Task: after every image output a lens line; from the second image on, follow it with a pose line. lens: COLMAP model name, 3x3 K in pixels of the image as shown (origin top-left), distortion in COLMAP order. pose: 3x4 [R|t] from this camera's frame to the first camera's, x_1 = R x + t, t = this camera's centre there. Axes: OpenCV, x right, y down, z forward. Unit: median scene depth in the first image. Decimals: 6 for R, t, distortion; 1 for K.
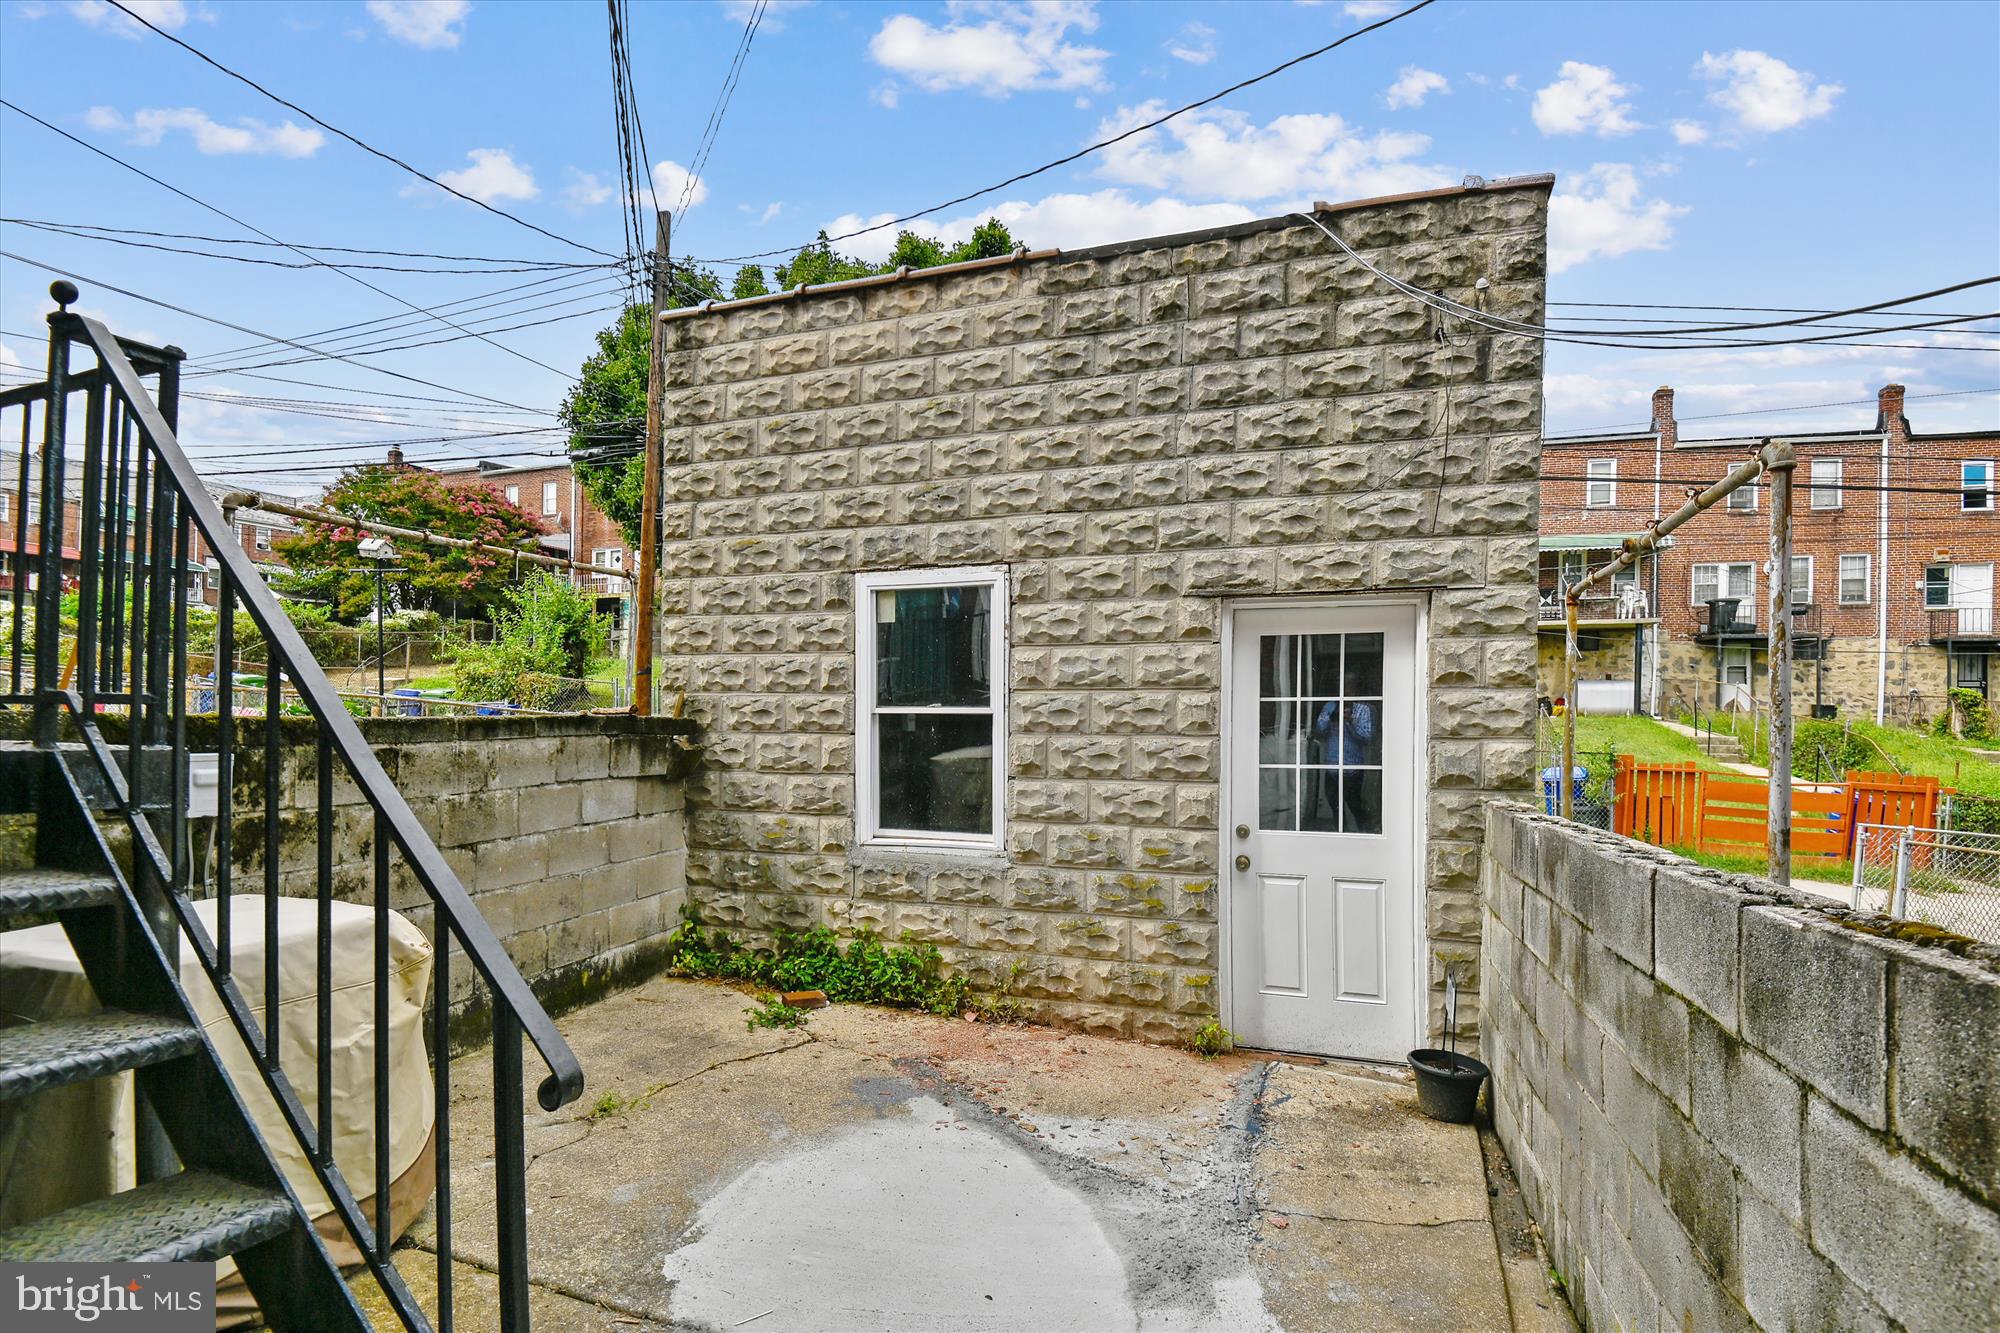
lens RADIAL K [[972.8, 0, 1000.3], [0, 972.8, 708.2], [0, 0, 1]] dist [0.027489, -0.036890]
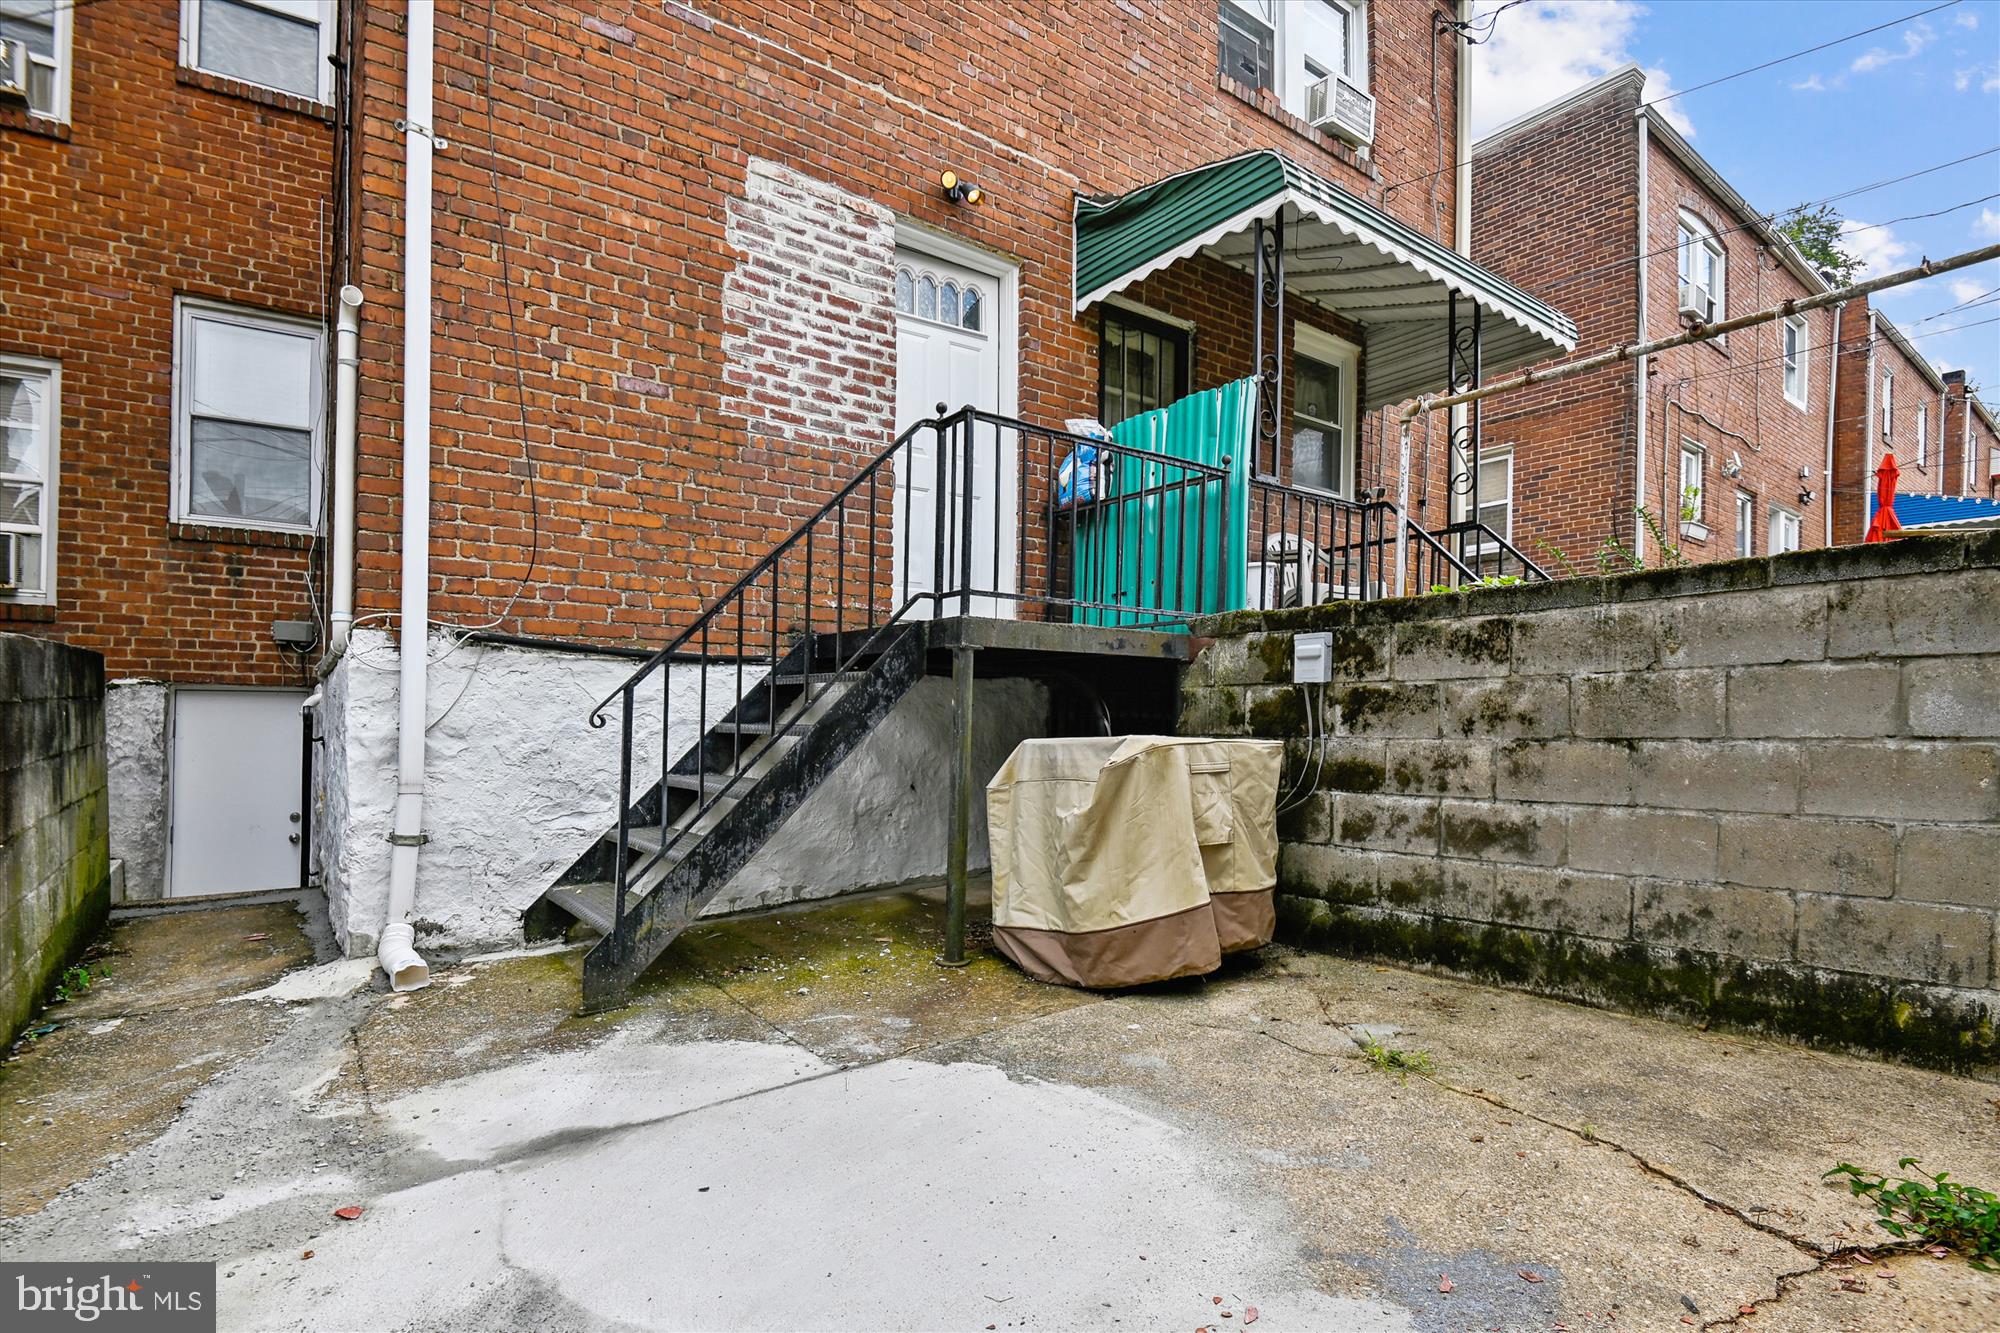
lens RADIAL K [[885.8, 0, 1001.3], [0, 885.8, 739.5], [0, 0, 1]] dist [-0.061524, -0.000093]
pose [[-0.533302, -0.007468, -0.845892, 0.276804], [-0.001140, 0.999966, -0.008109, 0.146791], [0.845924, -0.003361, -0.533293, 0.954305]]
